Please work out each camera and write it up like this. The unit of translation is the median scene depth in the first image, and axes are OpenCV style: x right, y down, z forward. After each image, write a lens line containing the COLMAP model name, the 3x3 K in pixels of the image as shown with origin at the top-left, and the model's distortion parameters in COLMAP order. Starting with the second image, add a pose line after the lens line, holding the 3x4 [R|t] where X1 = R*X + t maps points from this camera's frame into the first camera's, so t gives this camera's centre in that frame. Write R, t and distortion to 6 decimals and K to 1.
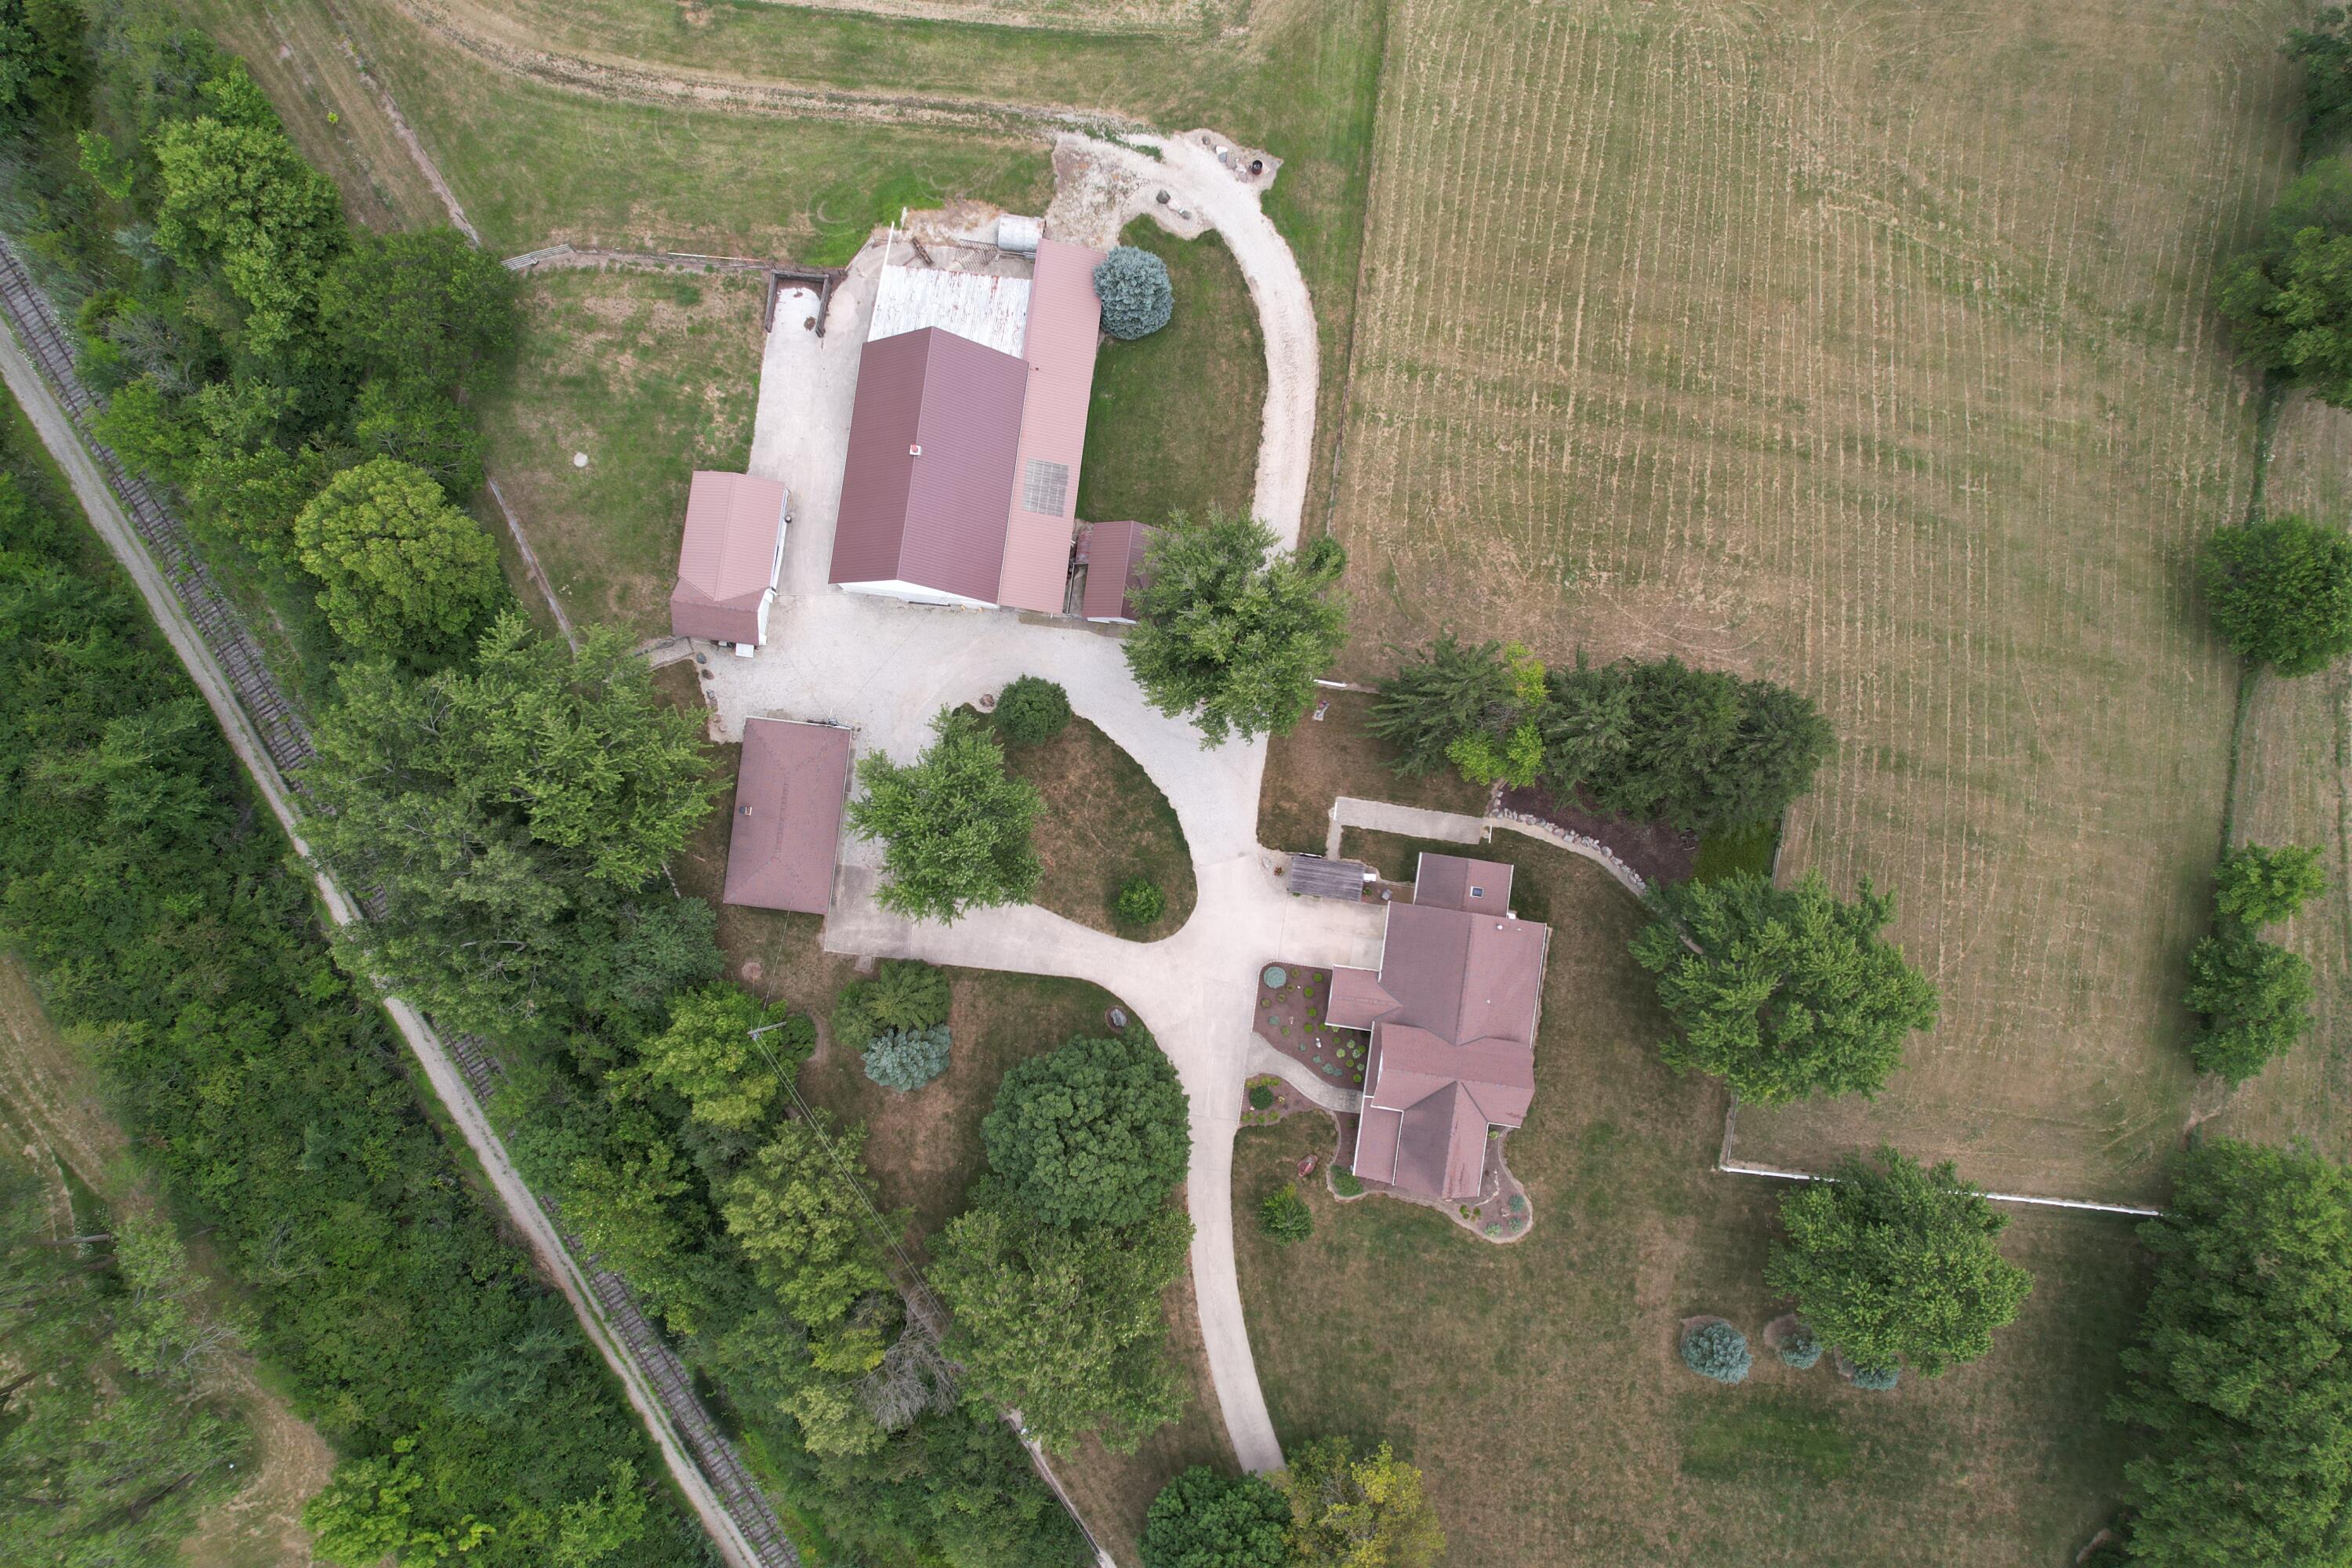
lens RADIAL K [[1502.6, 0, 1180.5], [0, 1502.6, 779.3], [0, 0, 1]] dist [-0.076343, 0.065850]
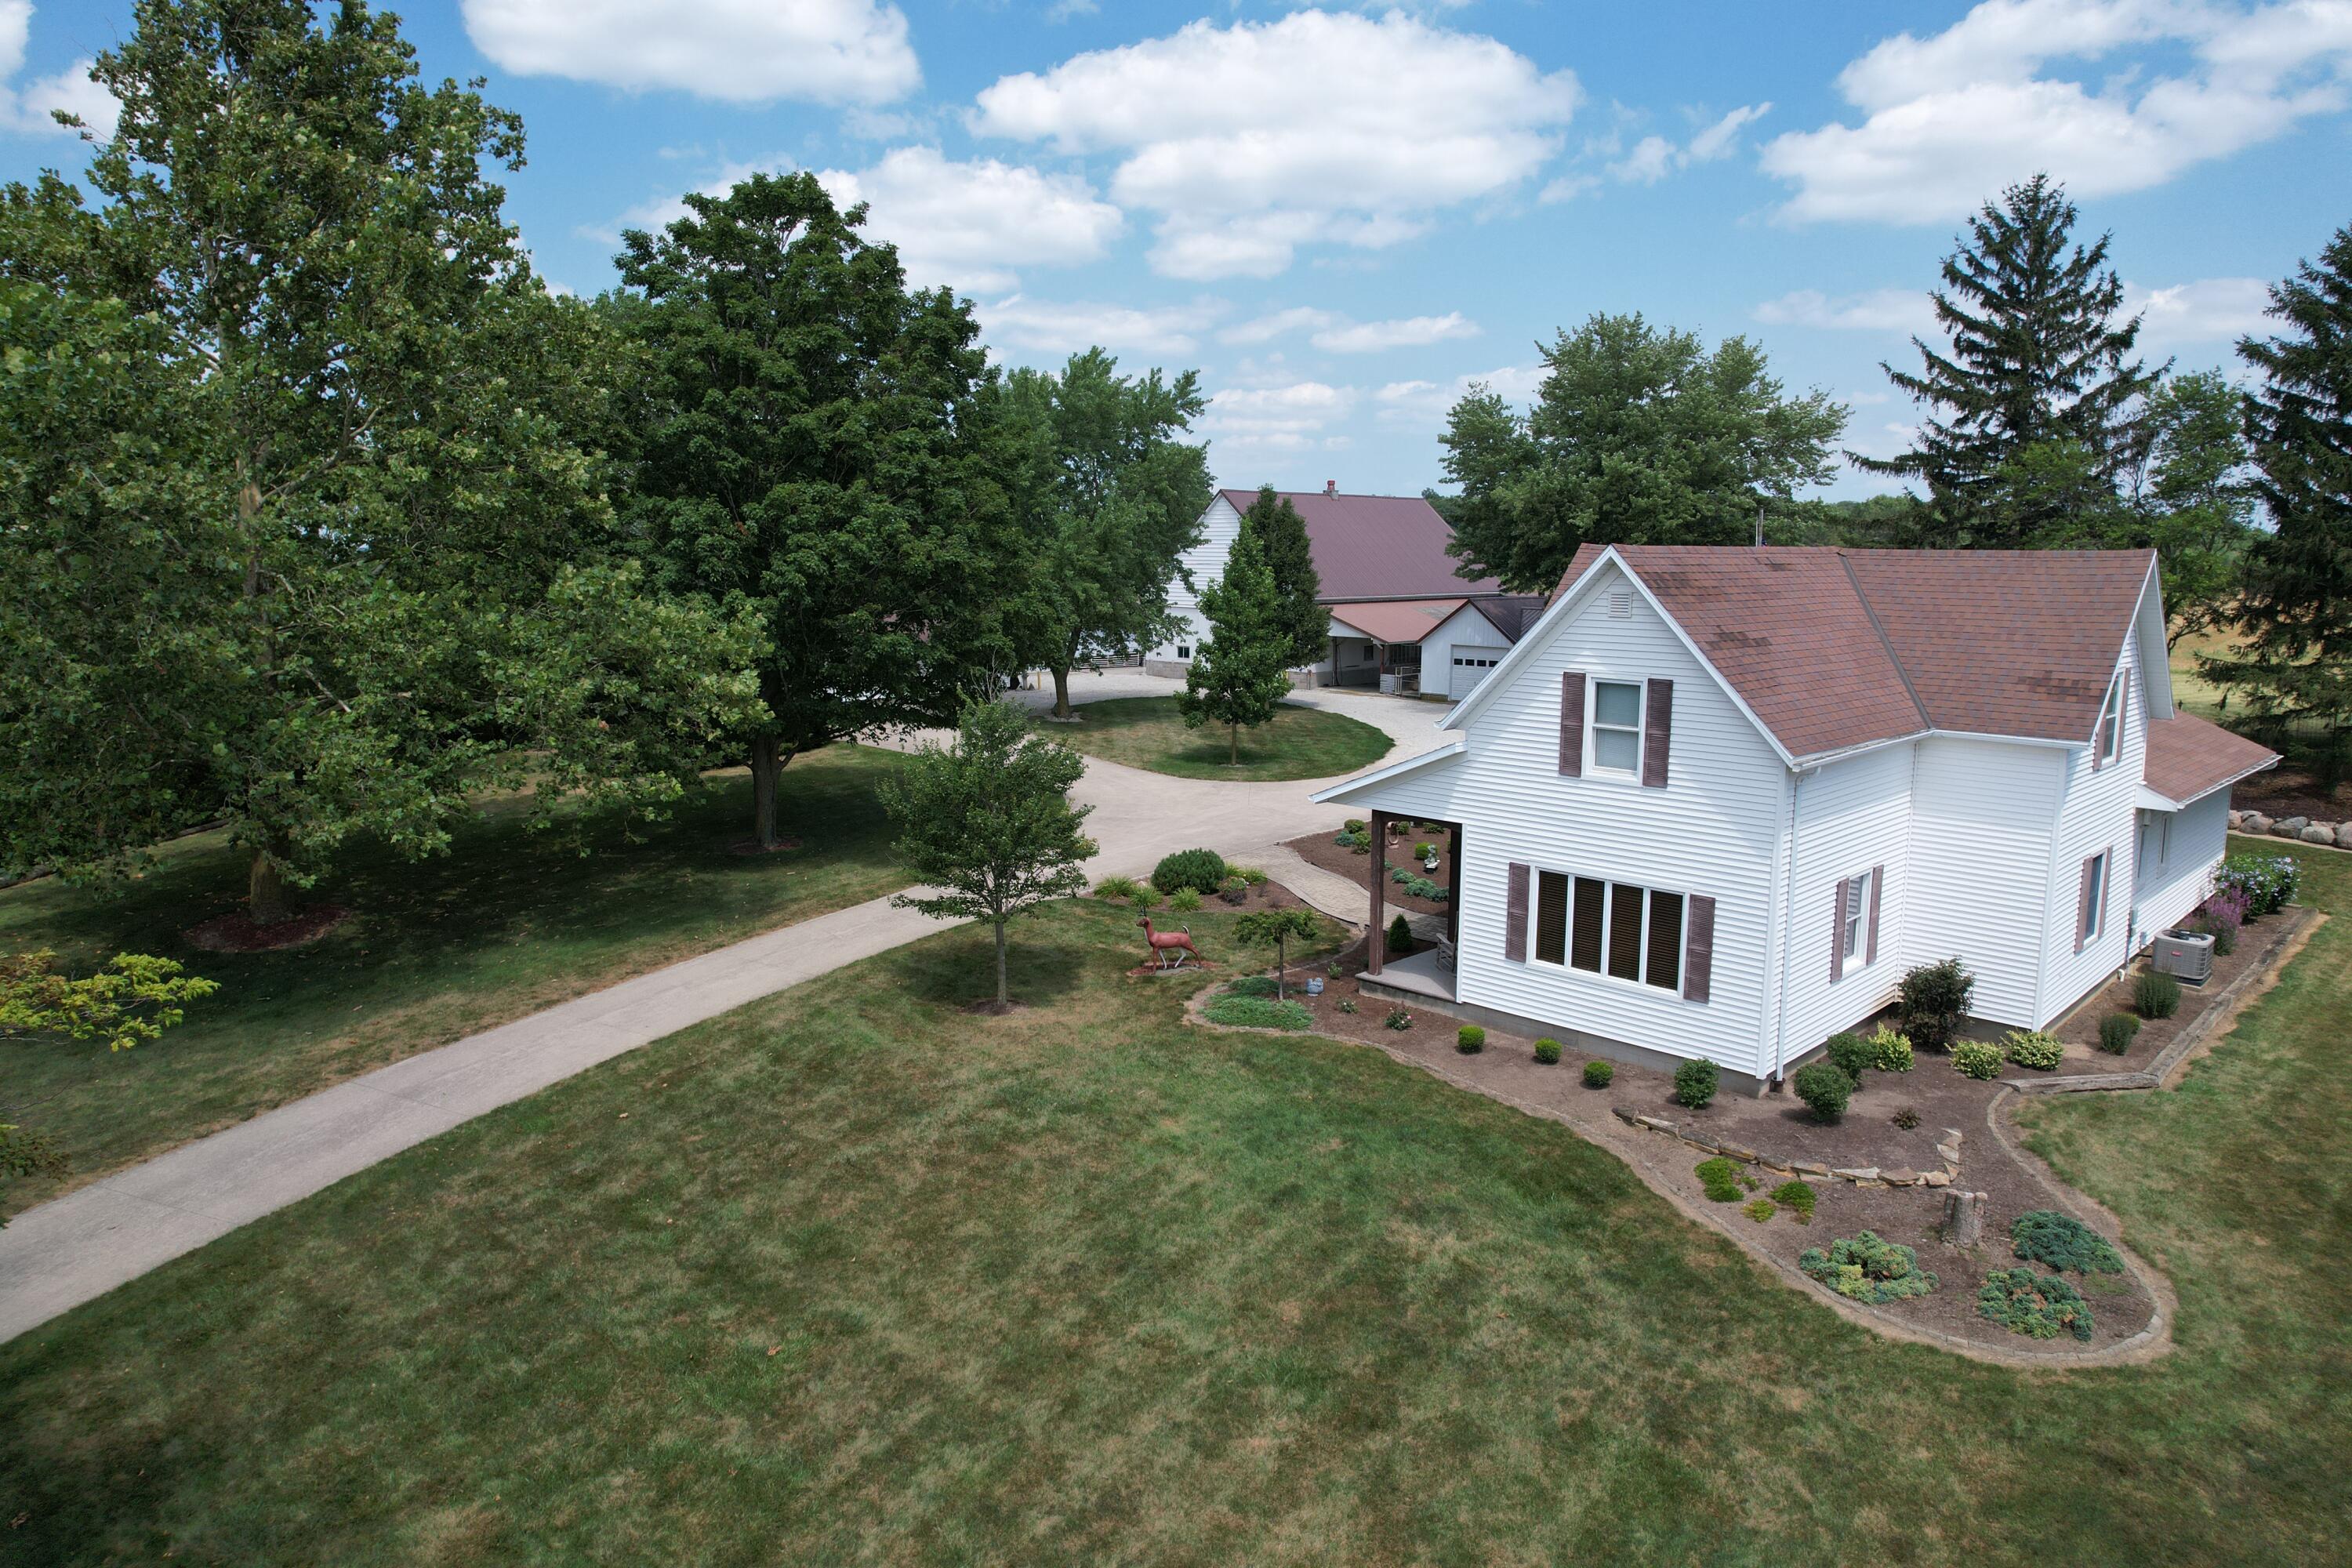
lens RADIAL K [[1502.6, 0, 1180.8], [0, 1502.6, 782.8], [0, 0, 1]] dist [-0.076343, 0.065850]
pose [[0.798470, 0.108073, -0.592255, 0.236167], [-0.601247, 0.193448, -0.775293, 0.452099], [0.030782, 0.975140, 0.219441, 0.904795]]
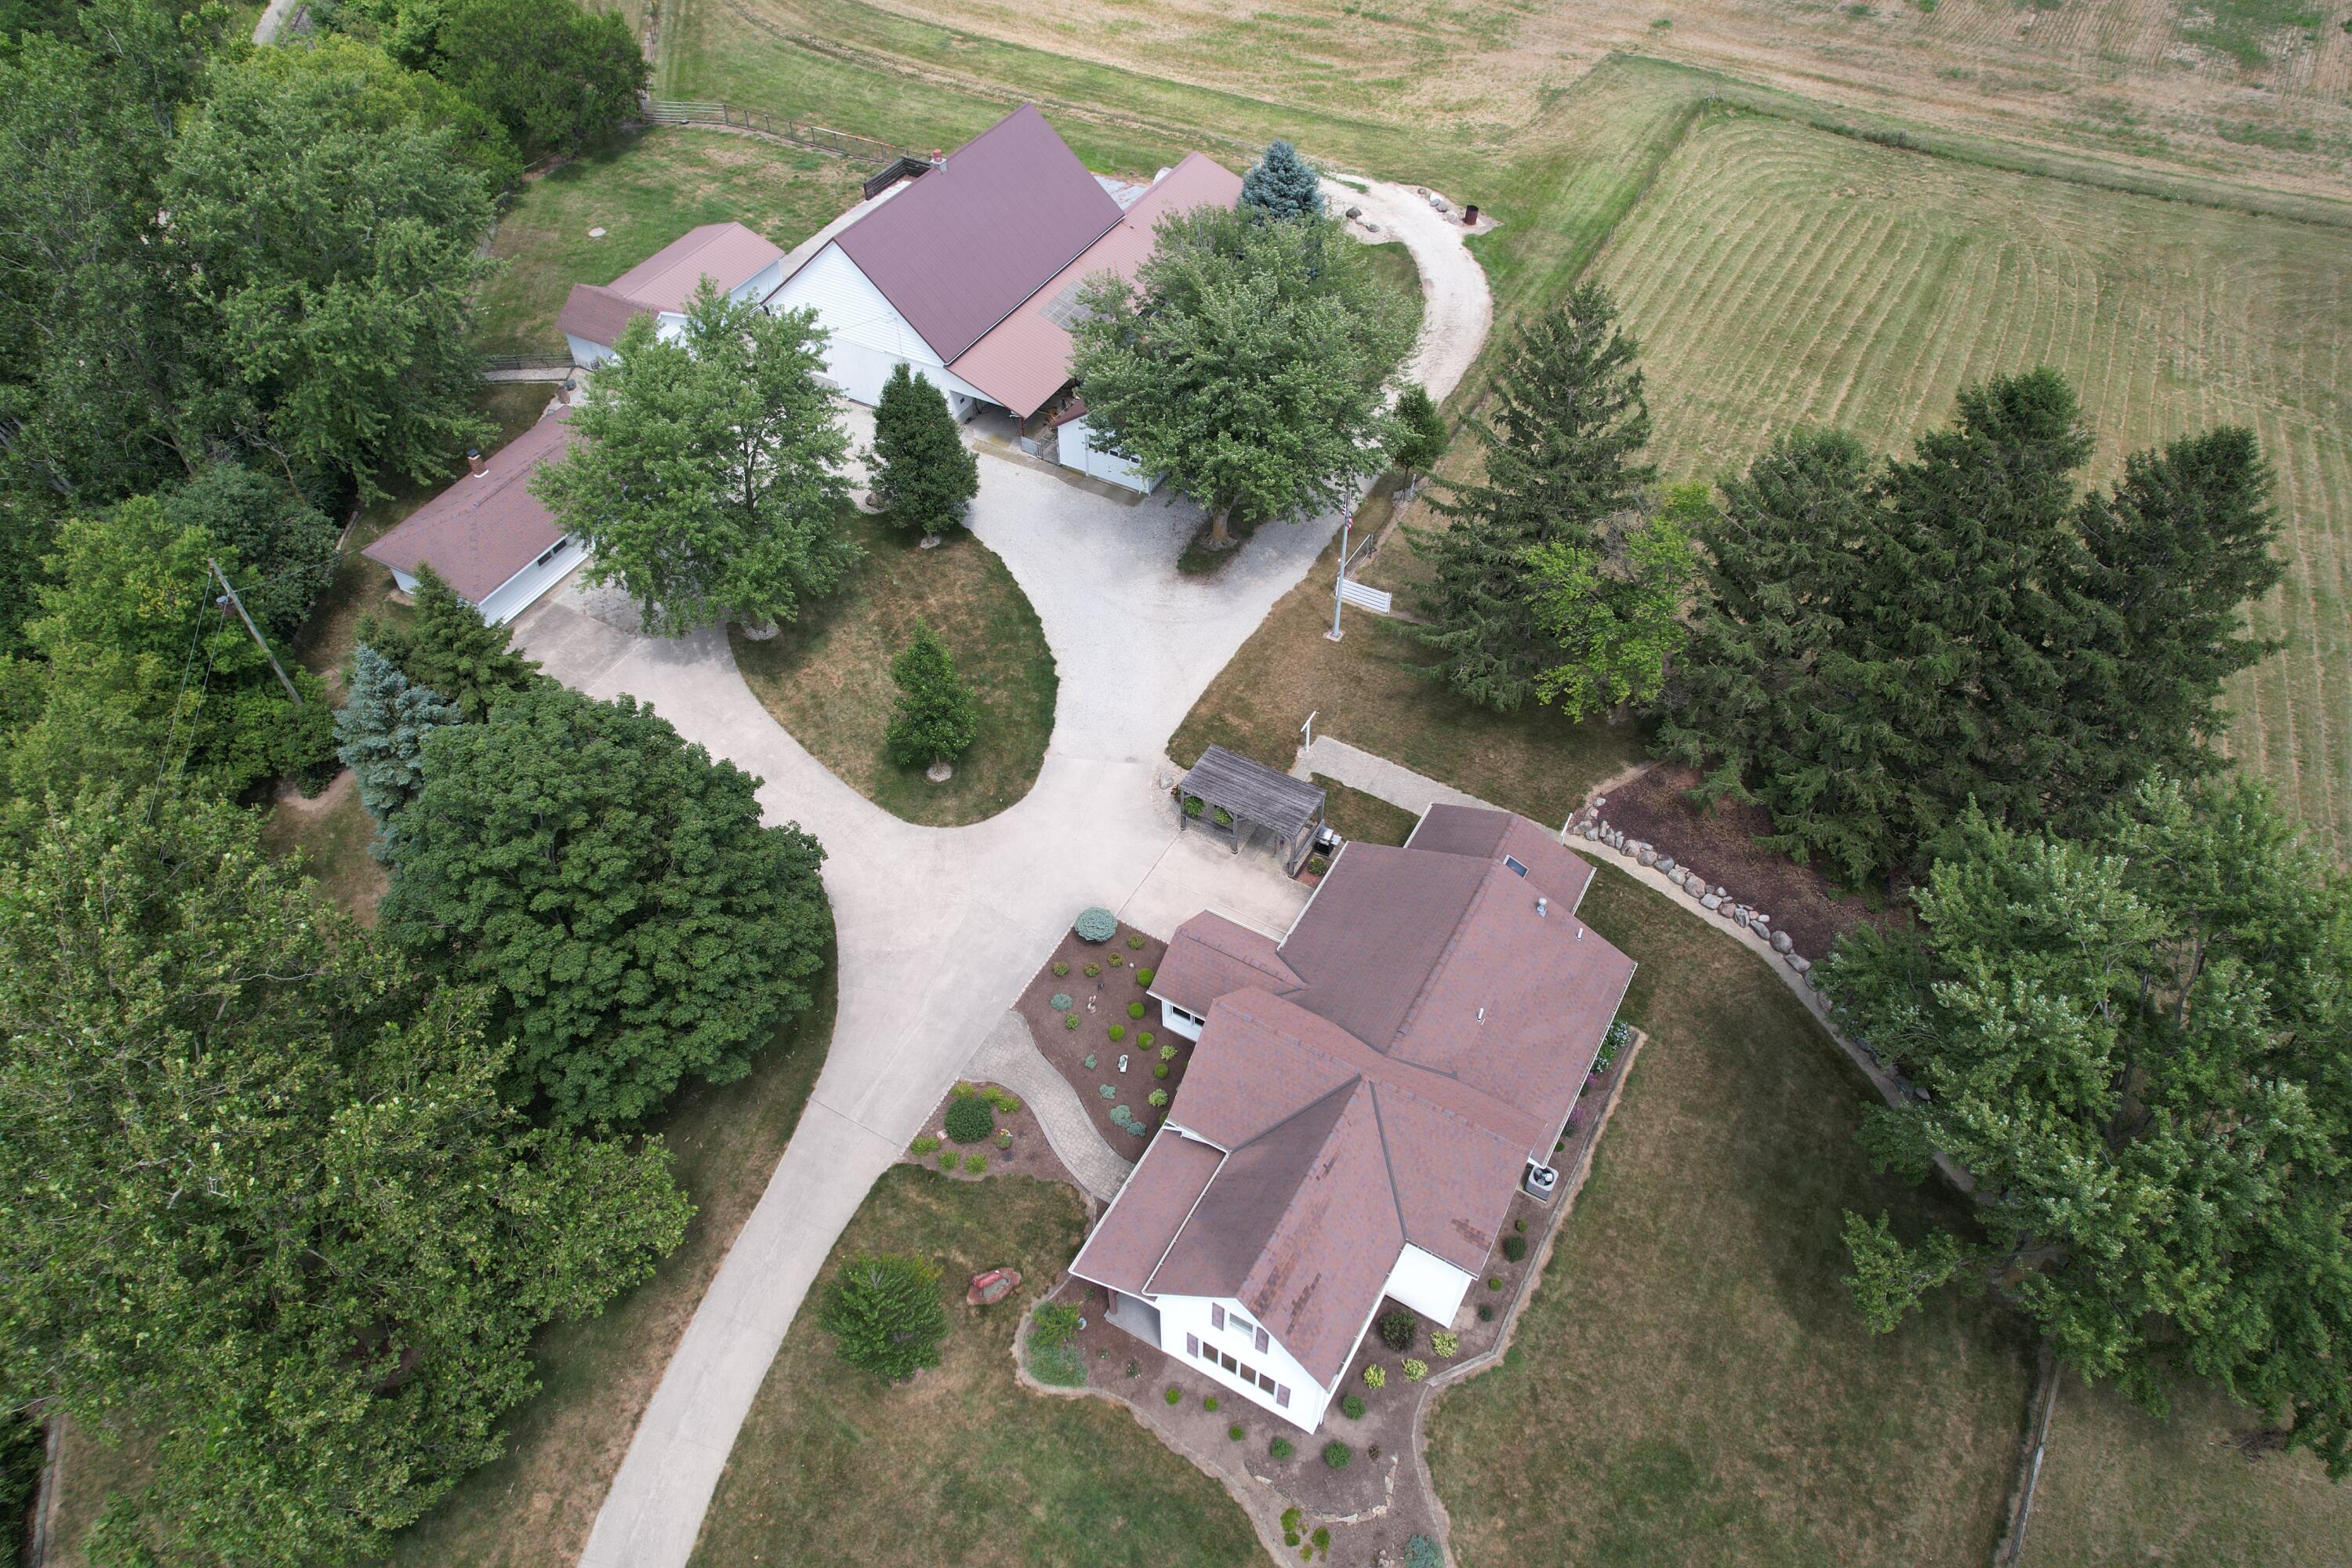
lens RADIAL K [[1502.6, 0, 1181.7], [0, 1502.6, 783.8], [0, 0, 1]] dist [-0.076343, 0.065850]
pose [[0.928297, 0.279693, -0.245023, 0.202746], [-0.371239, 0.734544, -0.568002, 0.377636], [0.021114, 0.618237, 0.785708, 0.554578]]
